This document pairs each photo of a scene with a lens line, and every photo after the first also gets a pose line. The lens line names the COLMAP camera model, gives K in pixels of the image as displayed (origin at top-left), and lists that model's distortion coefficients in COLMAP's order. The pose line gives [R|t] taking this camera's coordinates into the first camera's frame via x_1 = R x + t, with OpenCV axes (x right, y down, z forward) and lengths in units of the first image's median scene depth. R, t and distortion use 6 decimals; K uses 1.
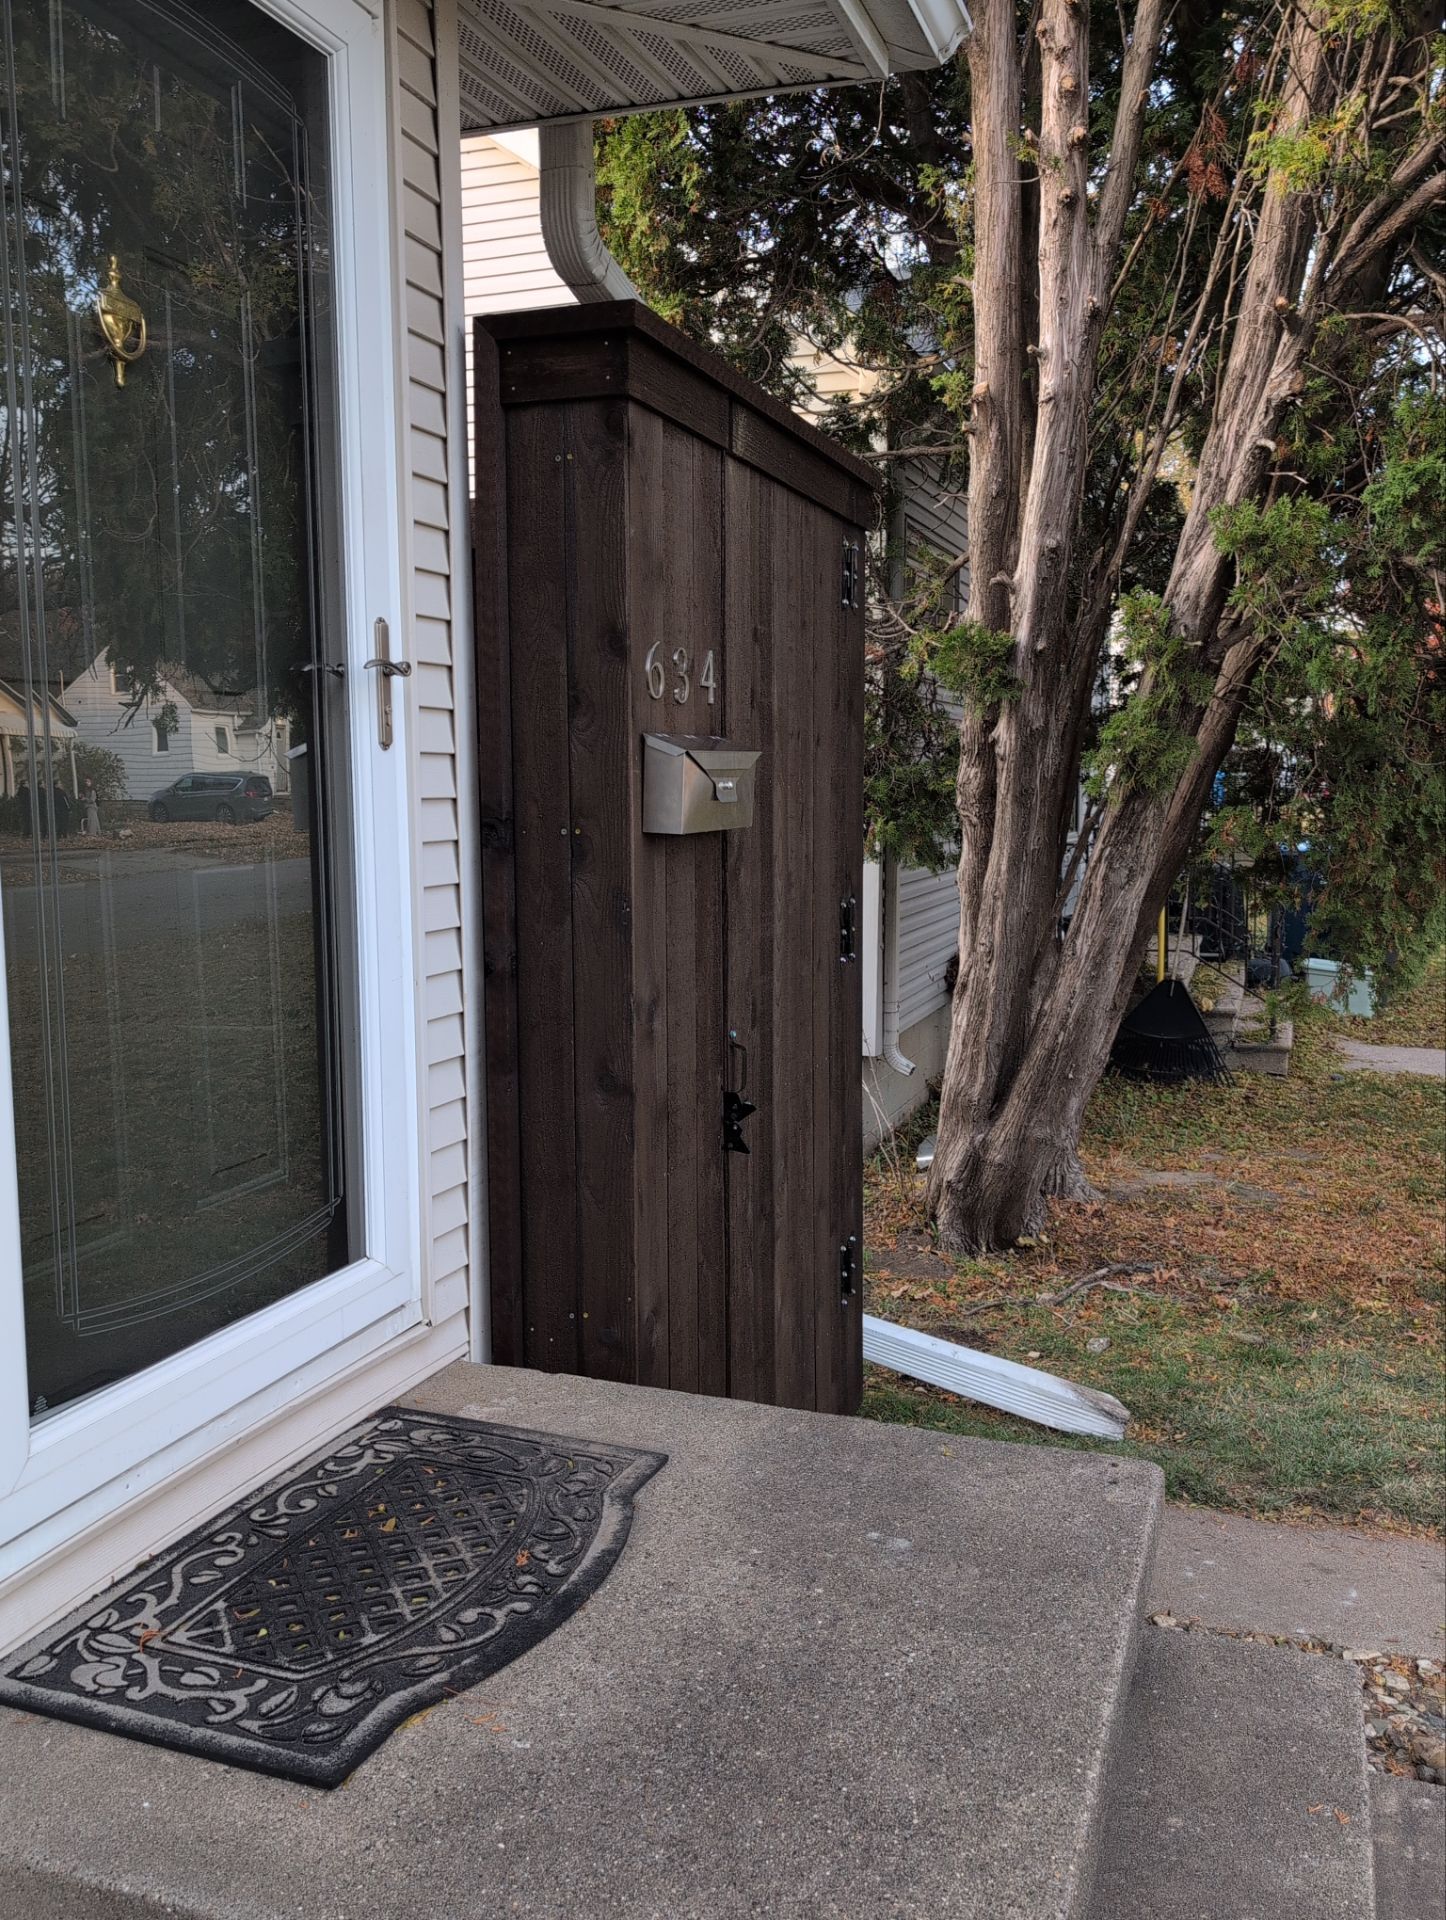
lens RADIAL K [[1618.1, 0, 711.8], [0, 1618.1, 953.6], [0, 0, 1]] dist [0.030730, -0.029014]
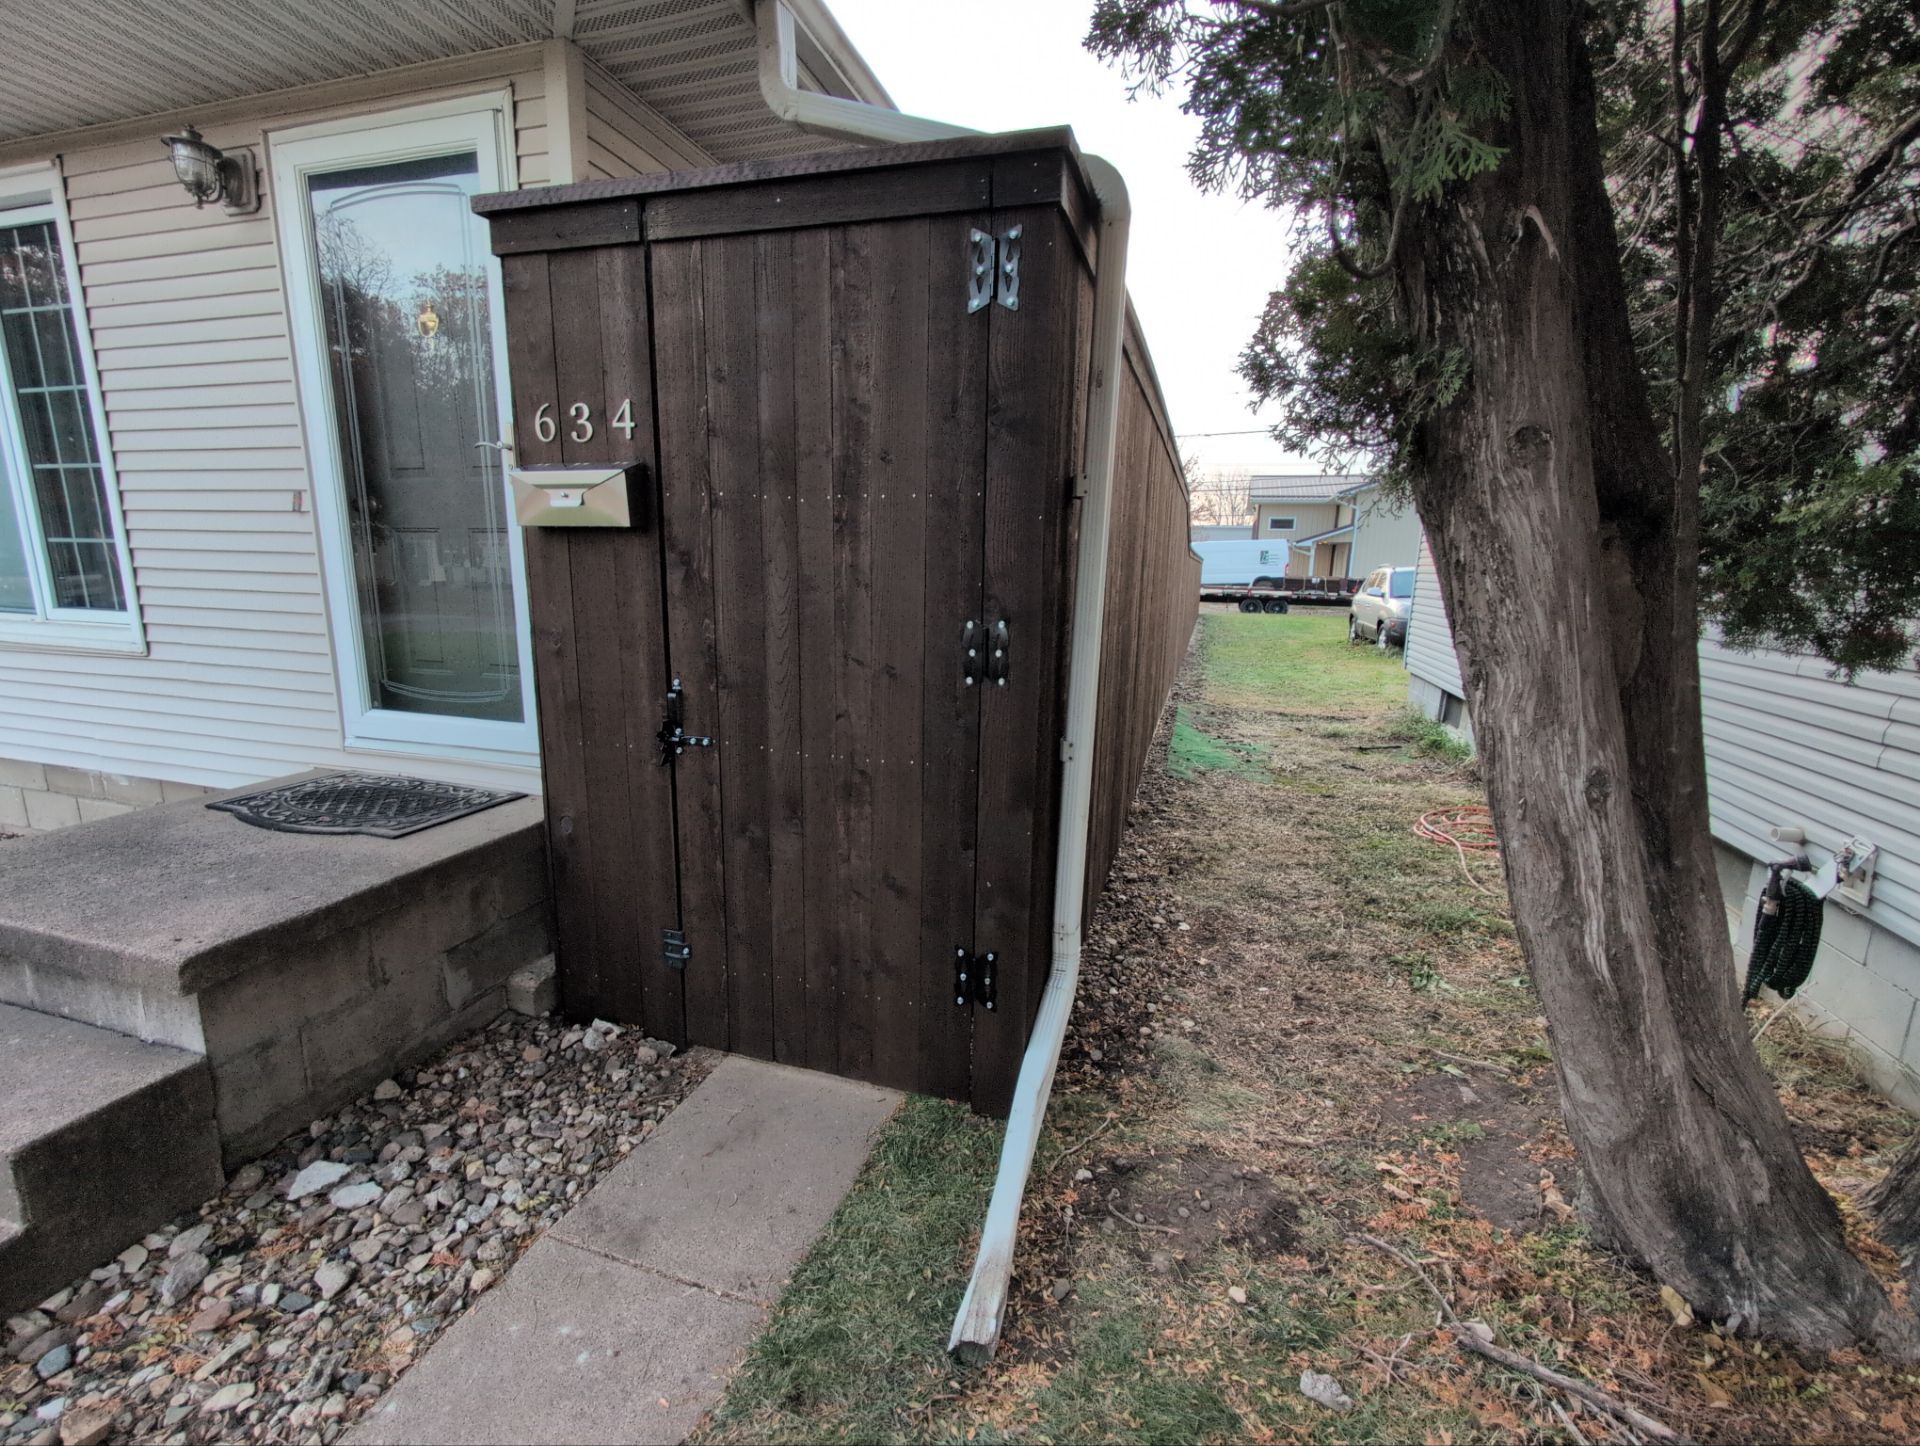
lens RADIAL K [[825.3, 0, 962.3], [0, 825.3, 720.7], [0, 0, 1]] dist [-0.001744, 0.001209]
pose [[0.057365, 0.195548, -0.979015, 1.031750], [-0.124687, 0.974355, 0.187312, -0.112742], [0.990536, 0.111325, 0.080277, 1.685326]]
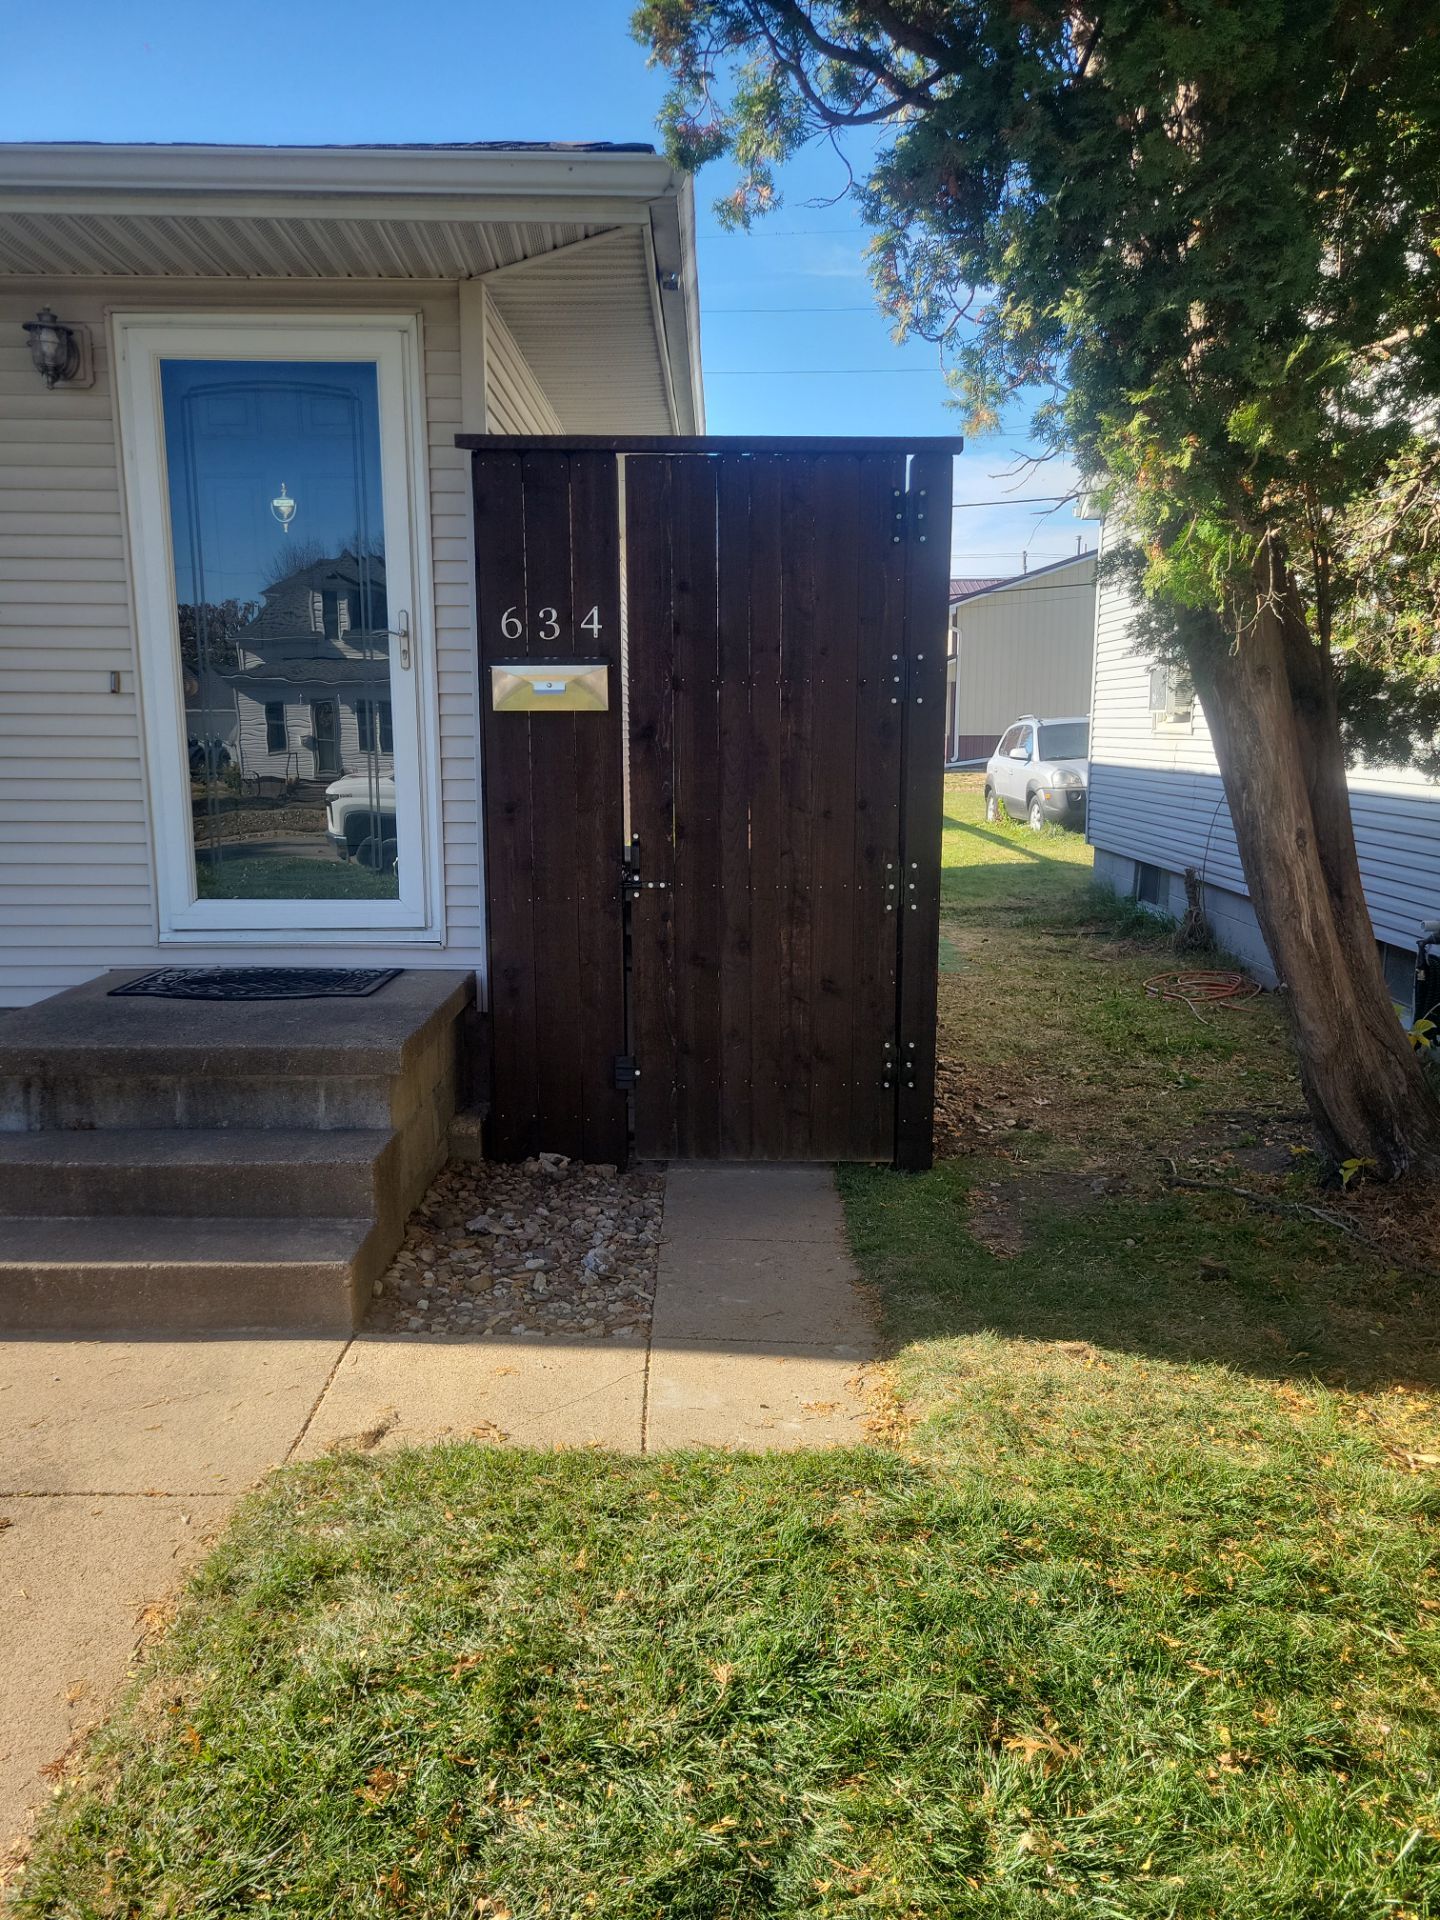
lens RADIAL K [[1450.5, 0, 714.6], [0, 1450.5, 962.5], [0, 0, 1]] dist [0.045651, 0.002630]
pose [[0.338616, 0.158402, -0.927495, 2.041405], [-0.097979, 0.986305, 0.132675, -0.040906], [0.935809, 0.045949, 0.349499, 0.796113]]
